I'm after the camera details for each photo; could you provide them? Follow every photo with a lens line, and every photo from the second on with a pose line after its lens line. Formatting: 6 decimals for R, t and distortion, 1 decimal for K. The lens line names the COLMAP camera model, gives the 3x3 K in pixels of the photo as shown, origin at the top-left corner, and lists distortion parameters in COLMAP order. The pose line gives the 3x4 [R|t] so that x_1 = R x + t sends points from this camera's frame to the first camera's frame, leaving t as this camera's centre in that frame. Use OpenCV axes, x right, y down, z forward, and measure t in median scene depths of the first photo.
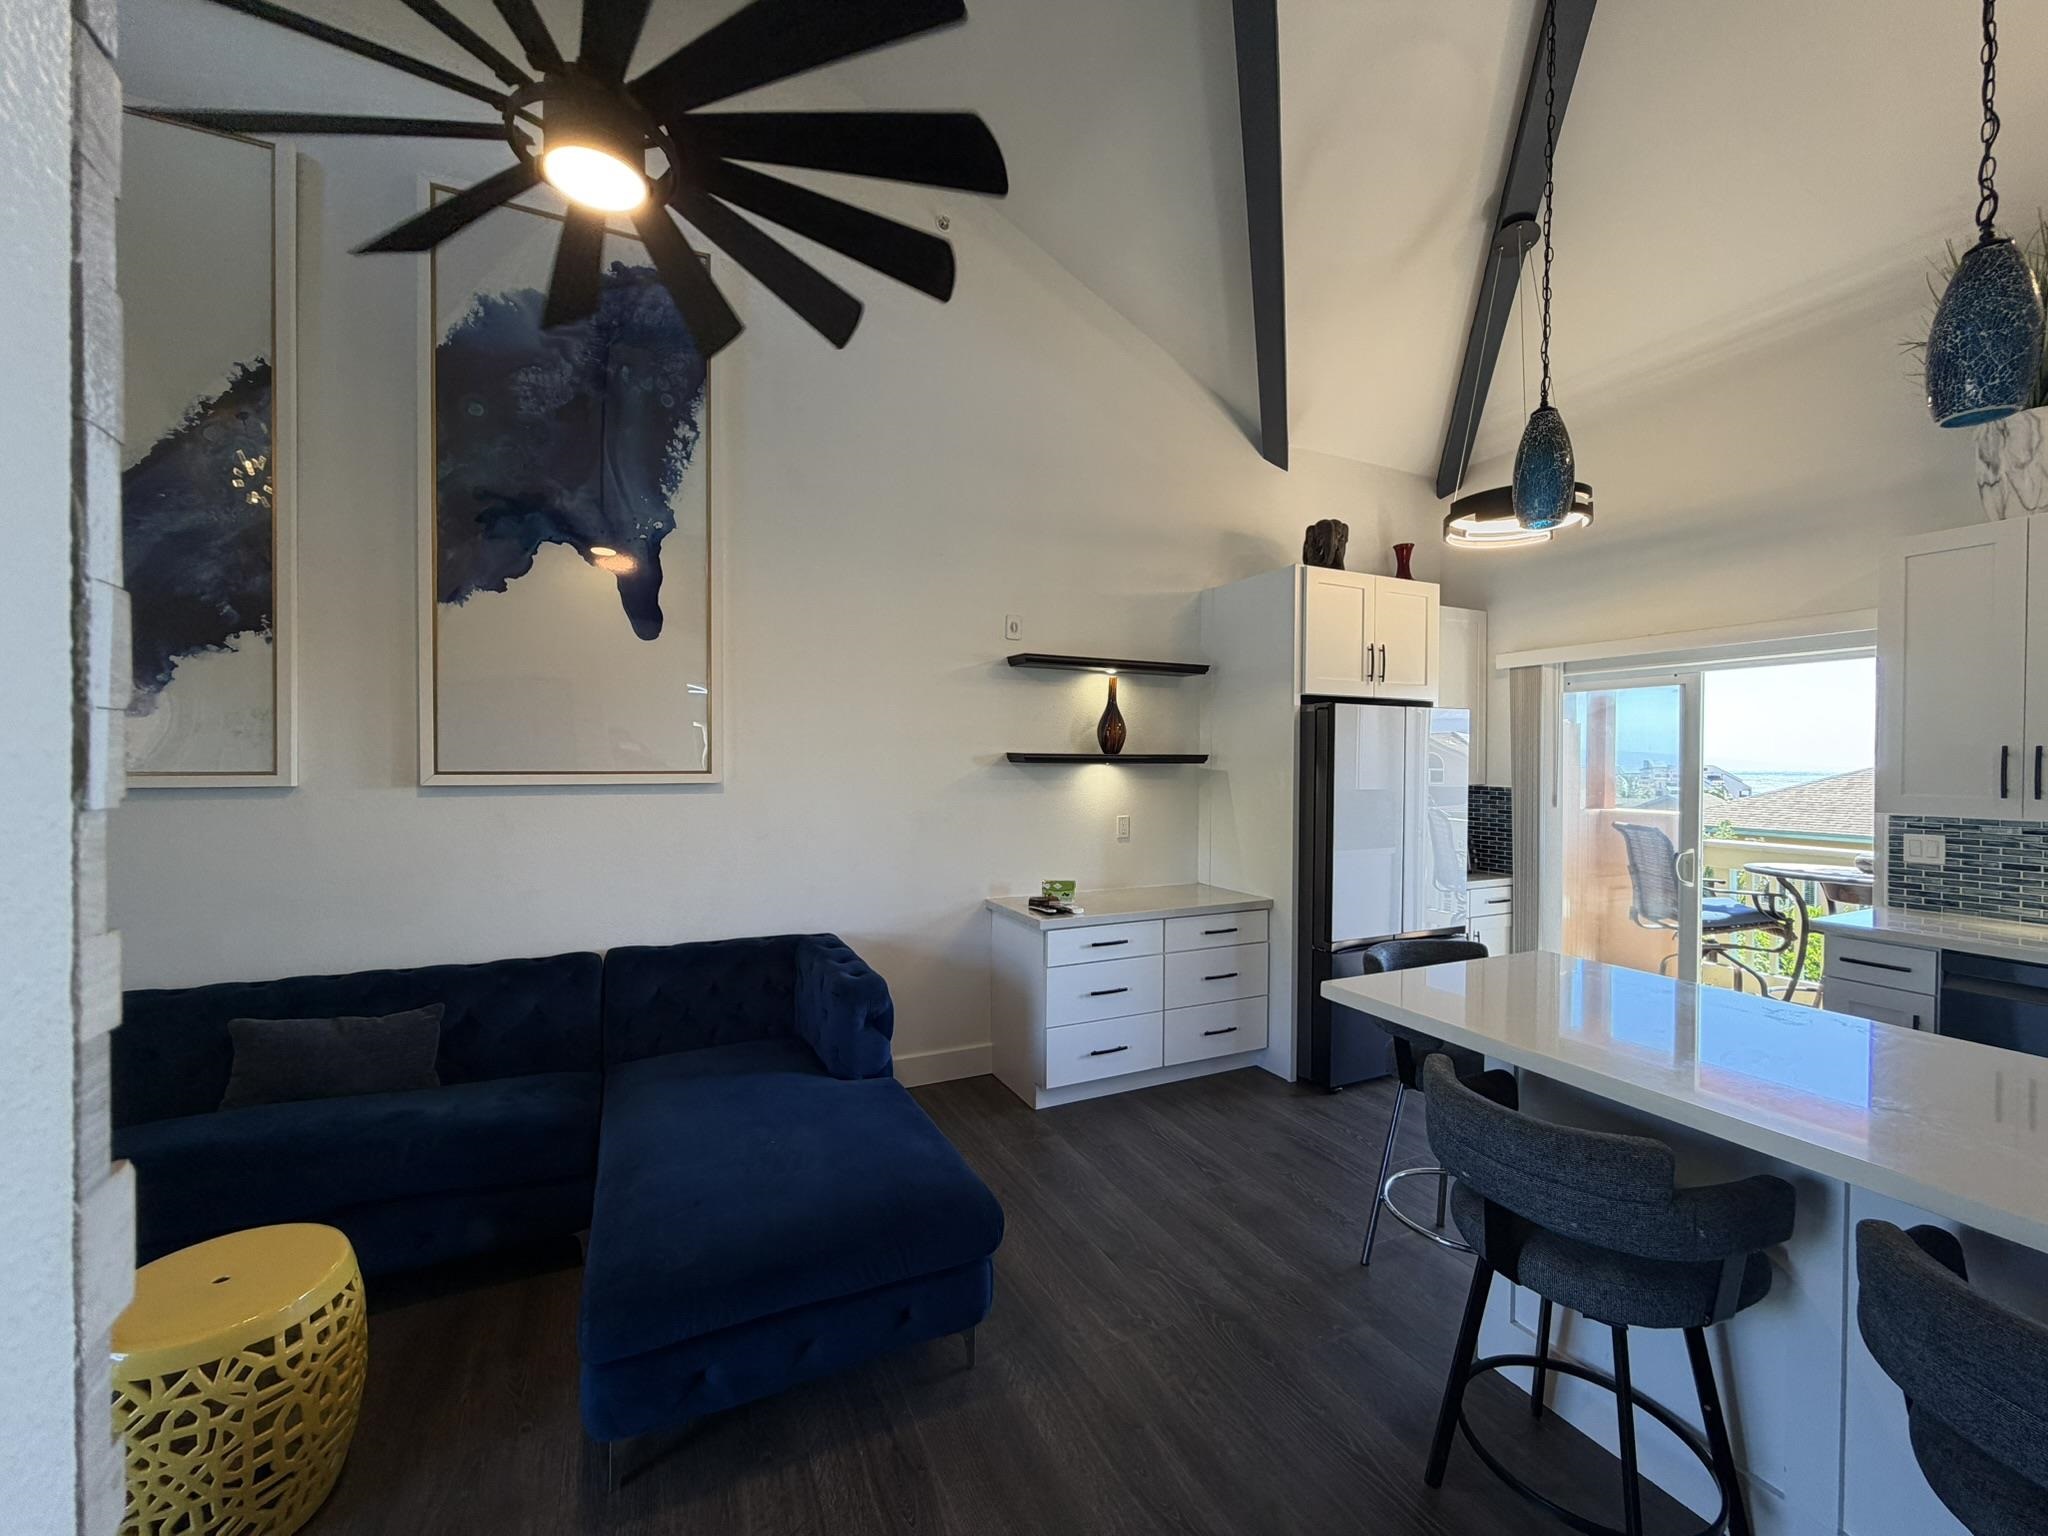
lens RADIAL K [[818.4, 0, 1020.9], [0, 818.4, 767.2], [0, 0, 1]] dist [0.001117, 0.000092]
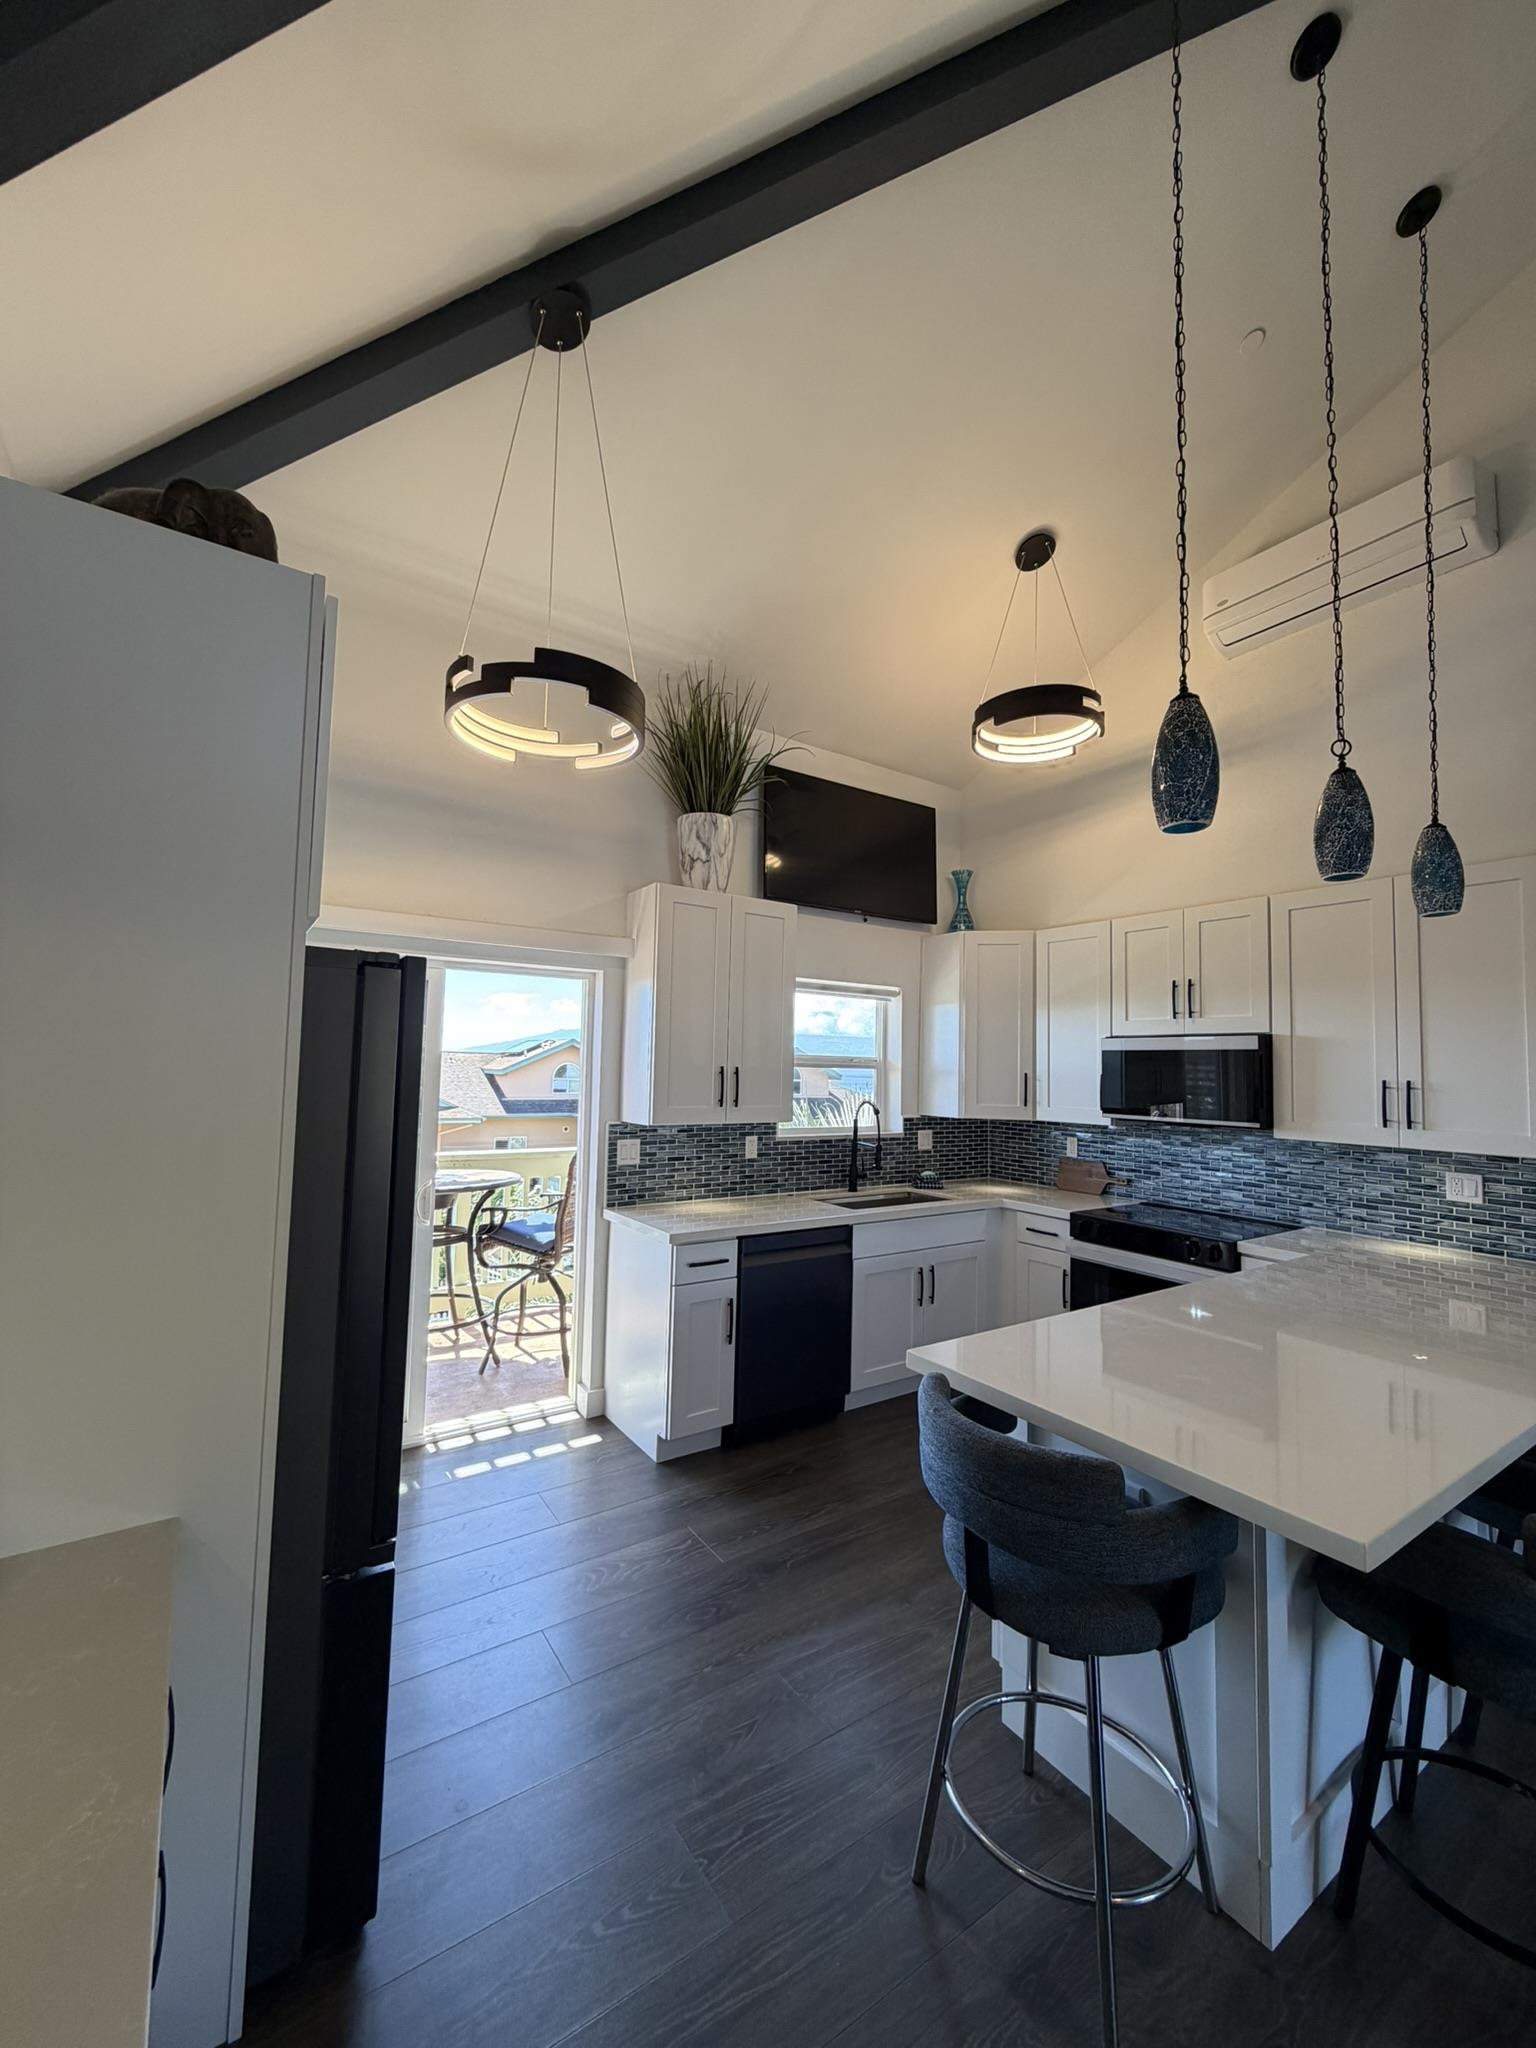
lens RADIAL K [[818.4, 0, 768.8], [0, 818.4, 1018.6], [0, 0, 1]] dist [0.001117, 0.000092]
pose [[-0.154781, 0.050939, 0.986635, -0.064486], [-0.014660, 0.998441, -0.053849, -0.024230], [-0.987840, -0.022799, -0.153793, 0.836755]]
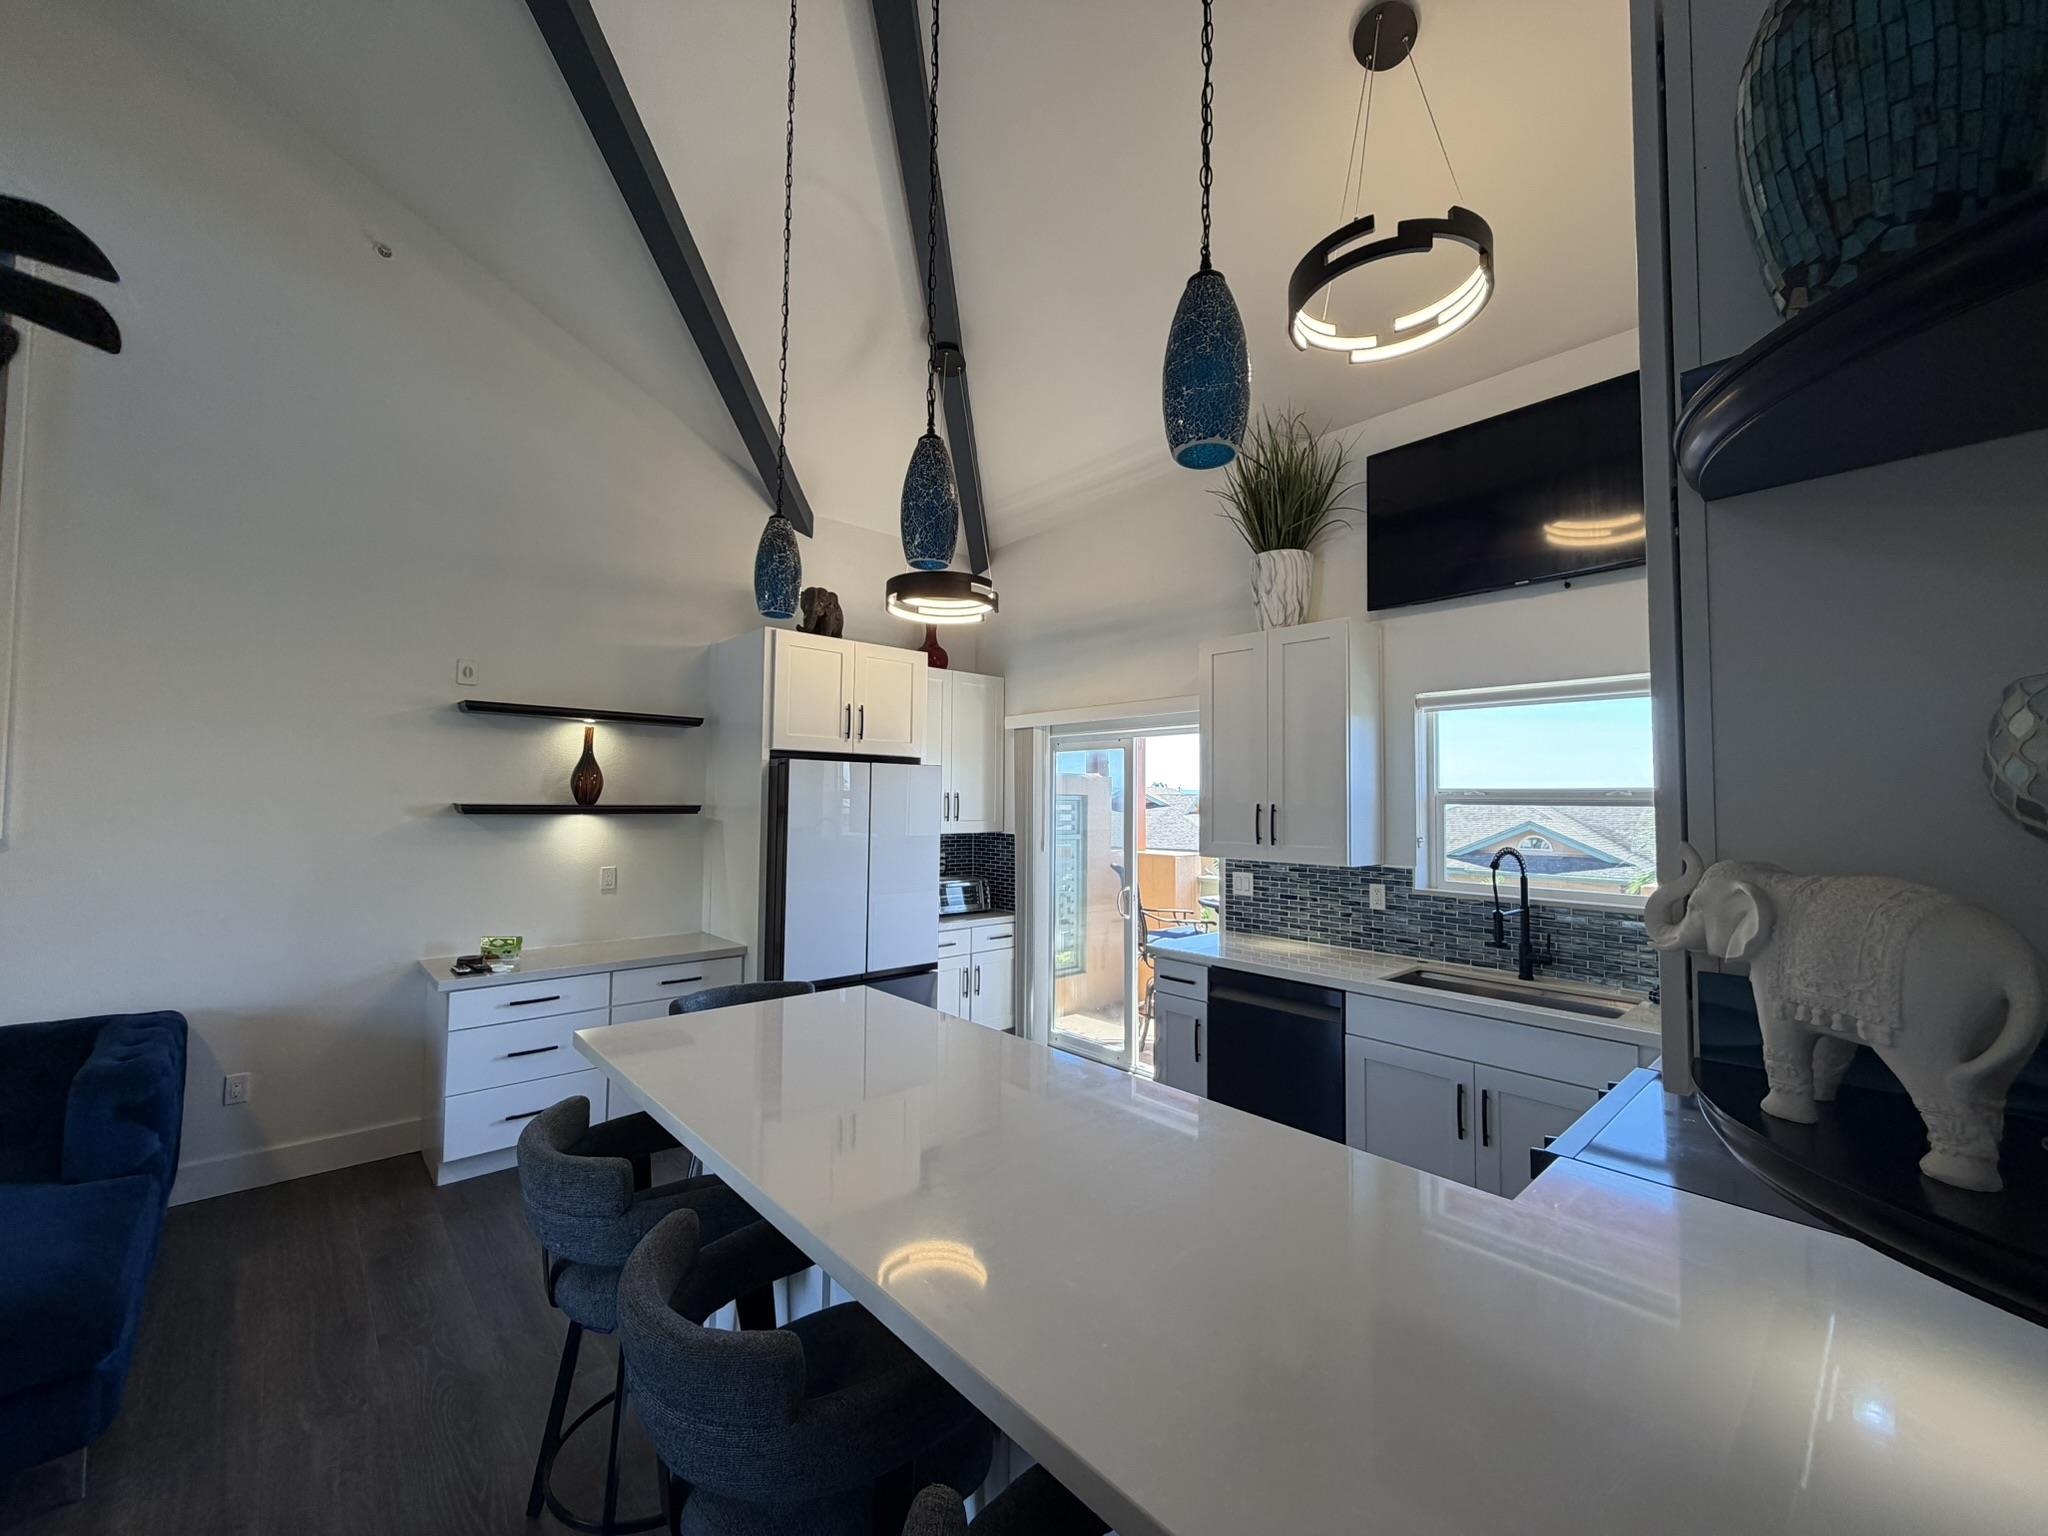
lens RADIAL K [[818.4, 0, 1020.9], [0, 818.4, 767.2], [0, 0, 1]] dist [0.001117, 0.000092]
pose [[0.957543, 0.016682, 0.287808, 0.344950], [-0.002310, 0.998736, -0.050206, -0.013516], [-0.288282, 0.047409, 0.956371, -0.101099]]
